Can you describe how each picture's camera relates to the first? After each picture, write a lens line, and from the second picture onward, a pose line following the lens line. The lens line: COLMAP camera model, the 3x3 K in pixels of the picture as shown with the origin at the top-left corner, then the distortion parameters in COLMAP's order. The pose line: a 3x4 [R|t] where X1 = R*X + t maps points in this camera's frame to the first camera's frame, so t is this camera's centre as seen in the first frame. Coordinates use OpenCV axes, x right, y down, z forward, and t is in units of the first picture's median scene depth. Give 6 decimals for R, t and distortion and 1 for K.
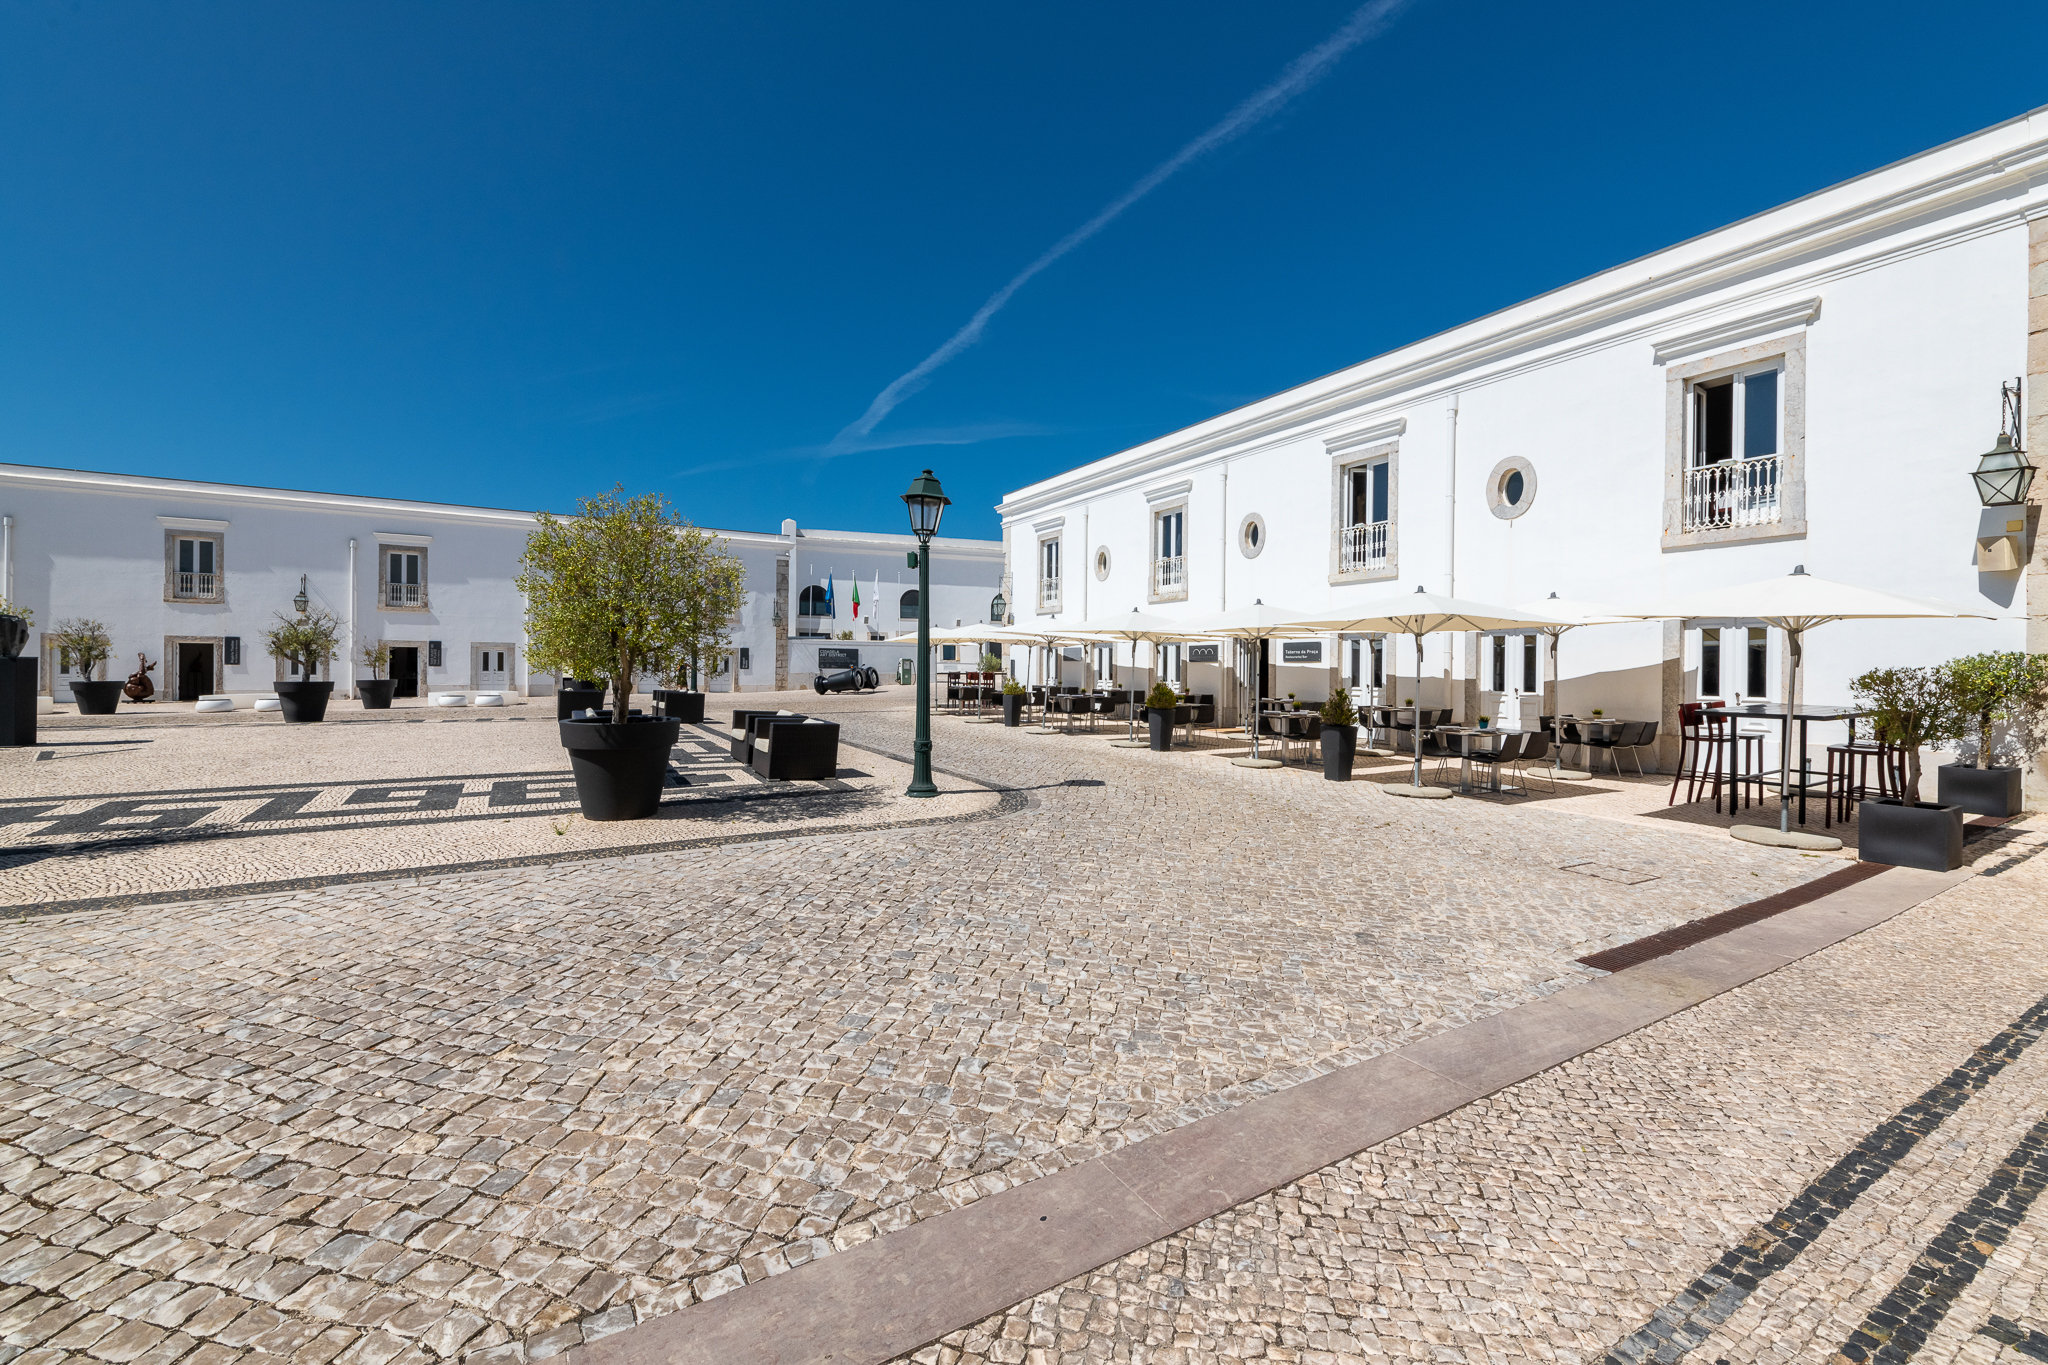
lens RADIAL K [[817.2, 0, 1007.1], [0, 817.2, 667.7], [0, 0, 1]] dist [0.008784, -0.003369]
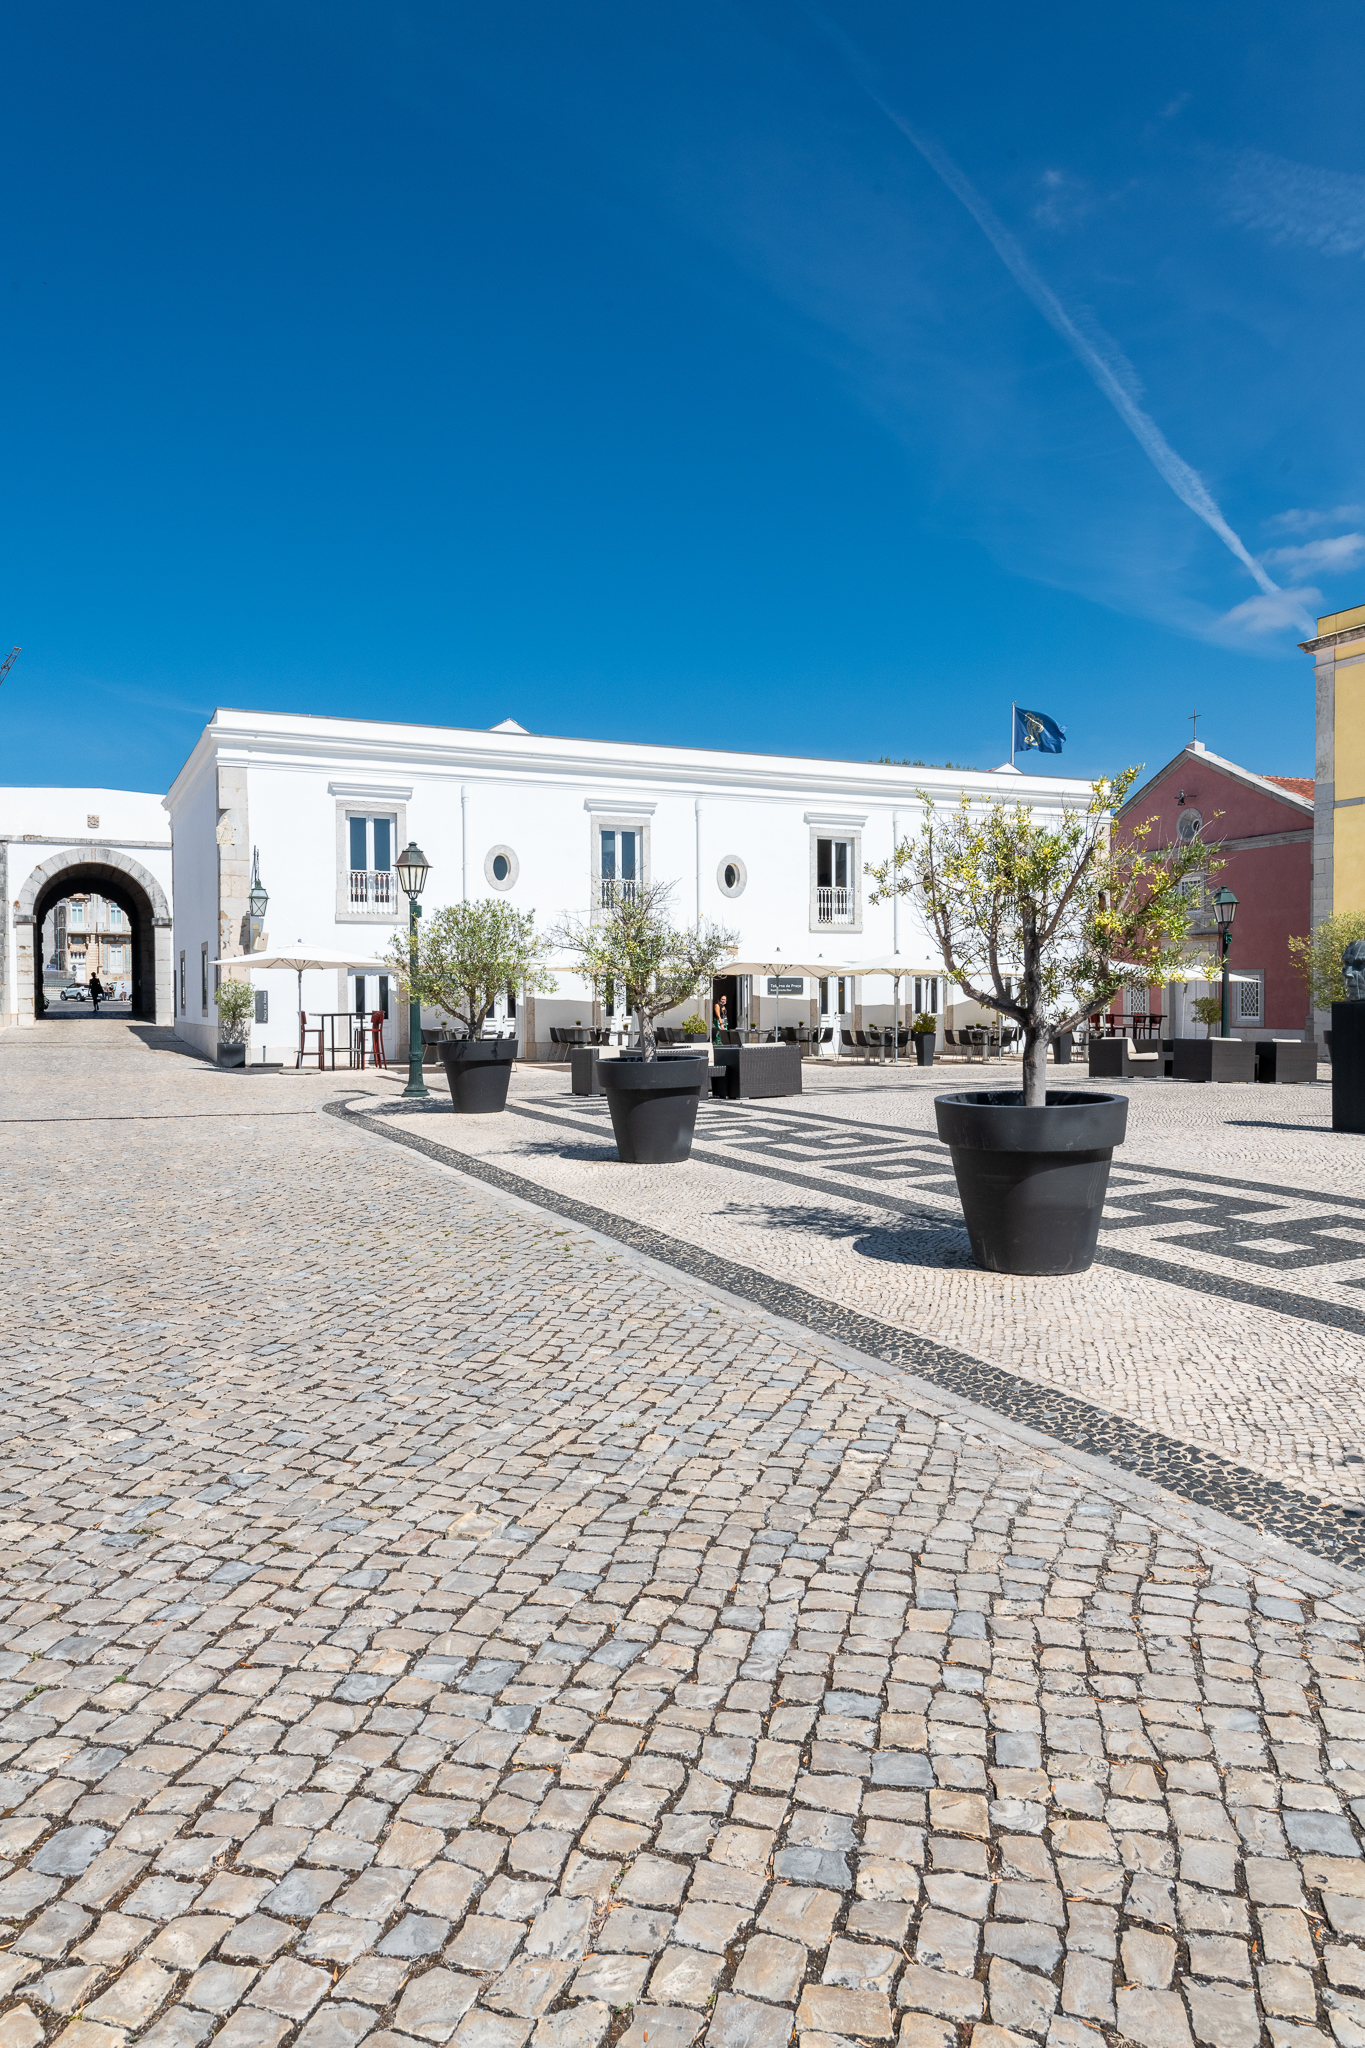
lens RADIAL K [[1376.2, 0, 657.9], [0, 1376.2, 1024.5], [0, 0, 1]] dist [0.024428, -0.014416]
pose [[0.084835, -0.016653, 0.996256, -2.984520], [0.009085, 0.999832, 0.015939, 0.005668], [-0.996354, 0.007699, 0.084972, 1.874260]]
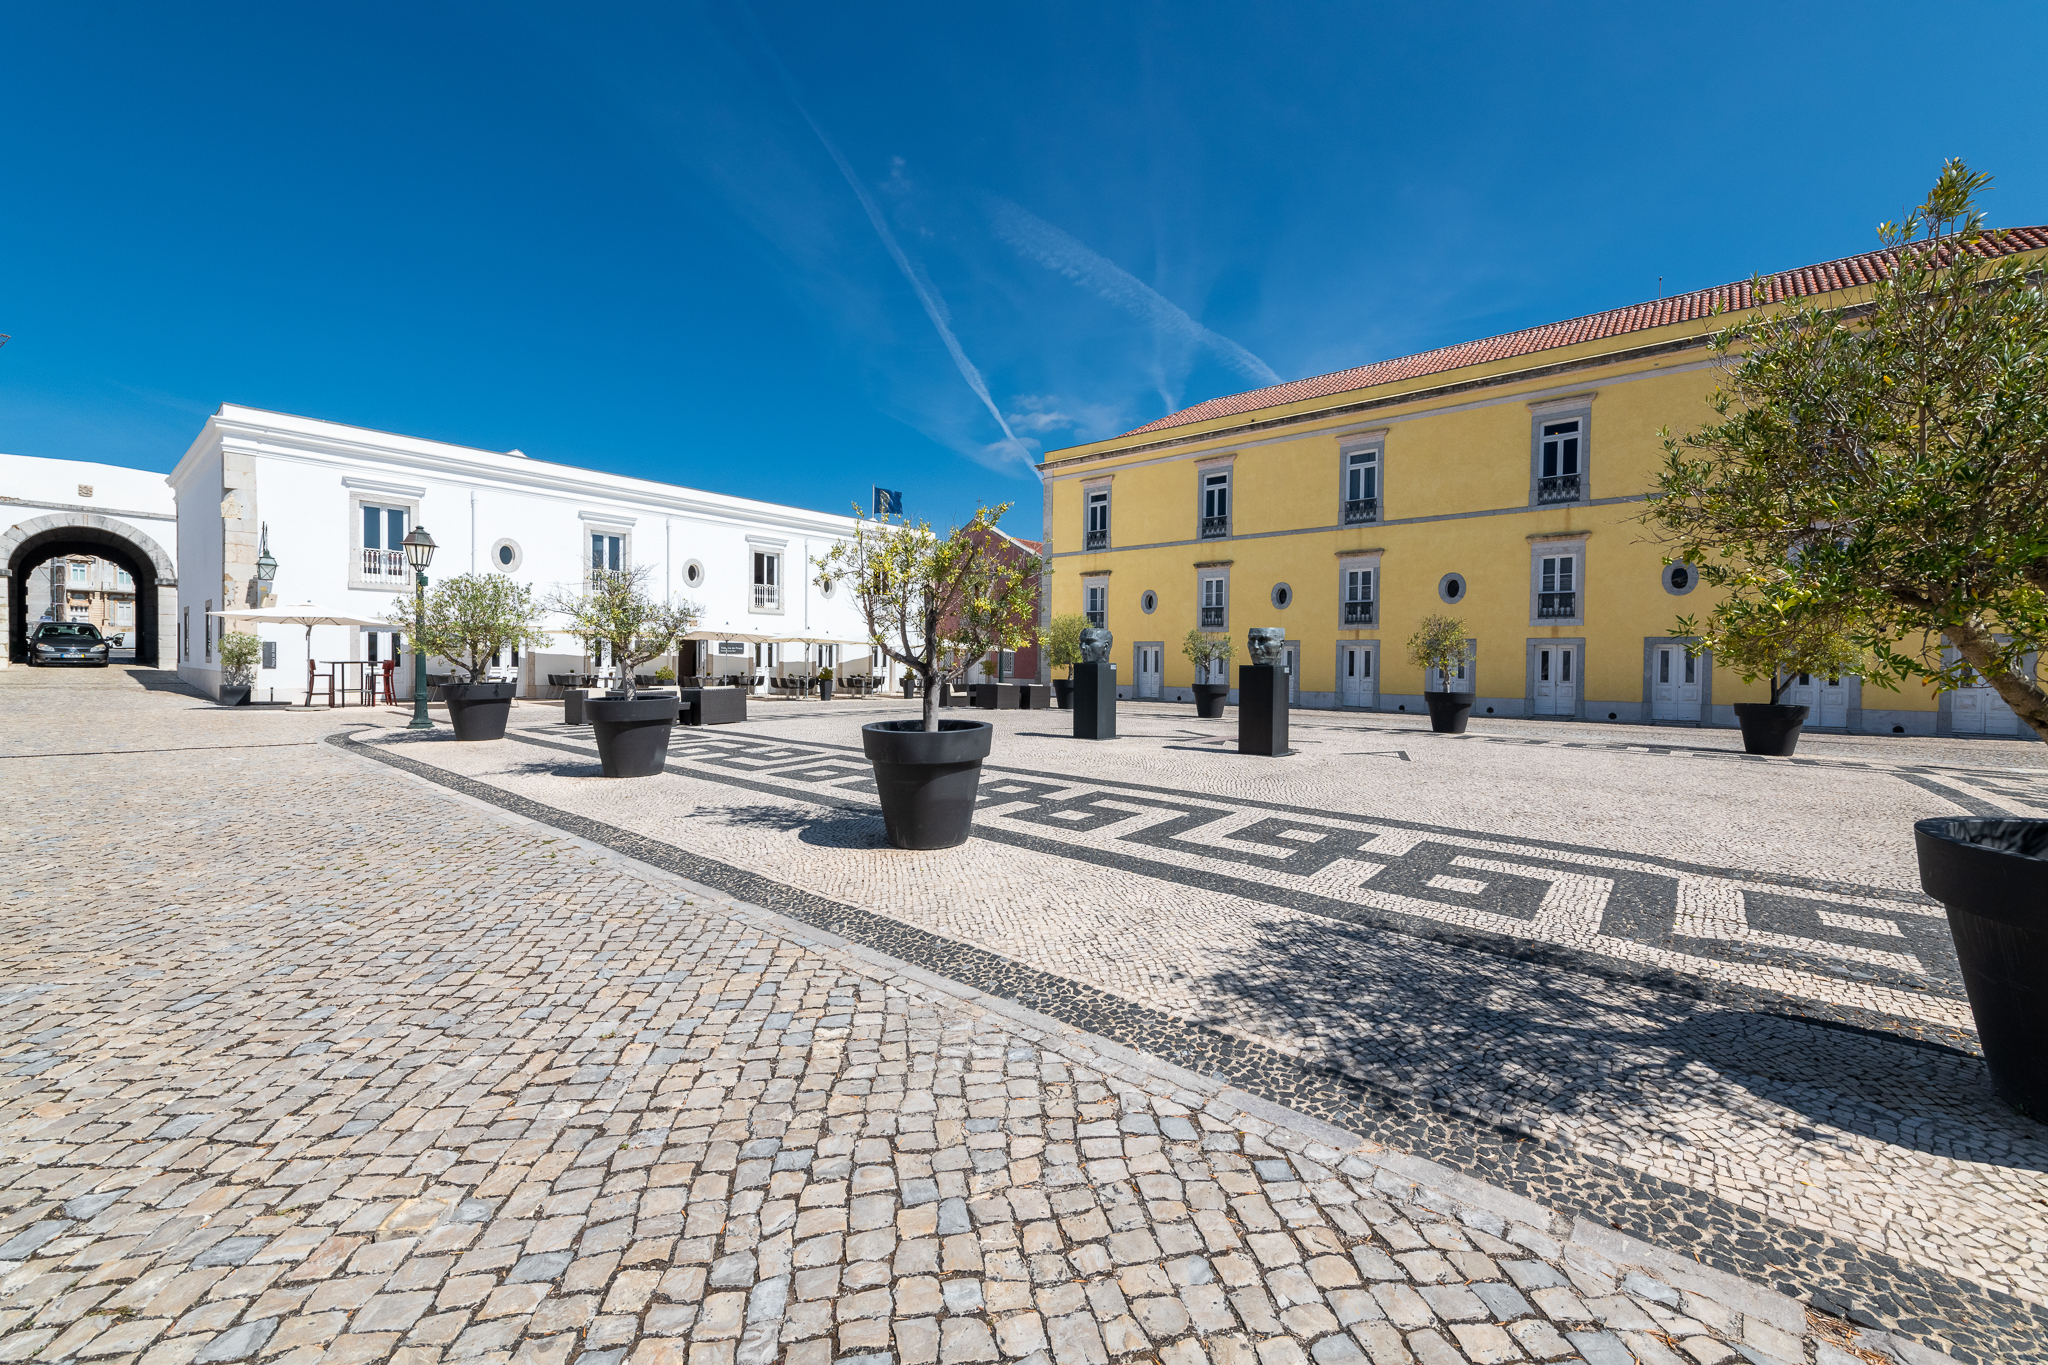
lens RADIAL K [[817.2, 0, 1046.6], [0, 817.2, 672.2], [0, 0, 1]] dist [0.008784, -0.003369]
pose [[-0.371042, -0.015201, 0.928491, -2.829891], [-0.007089, 0.999883, 0.013537, 0.008642], [-0.928589, -0.001559, -0.371107, 1.890422]]
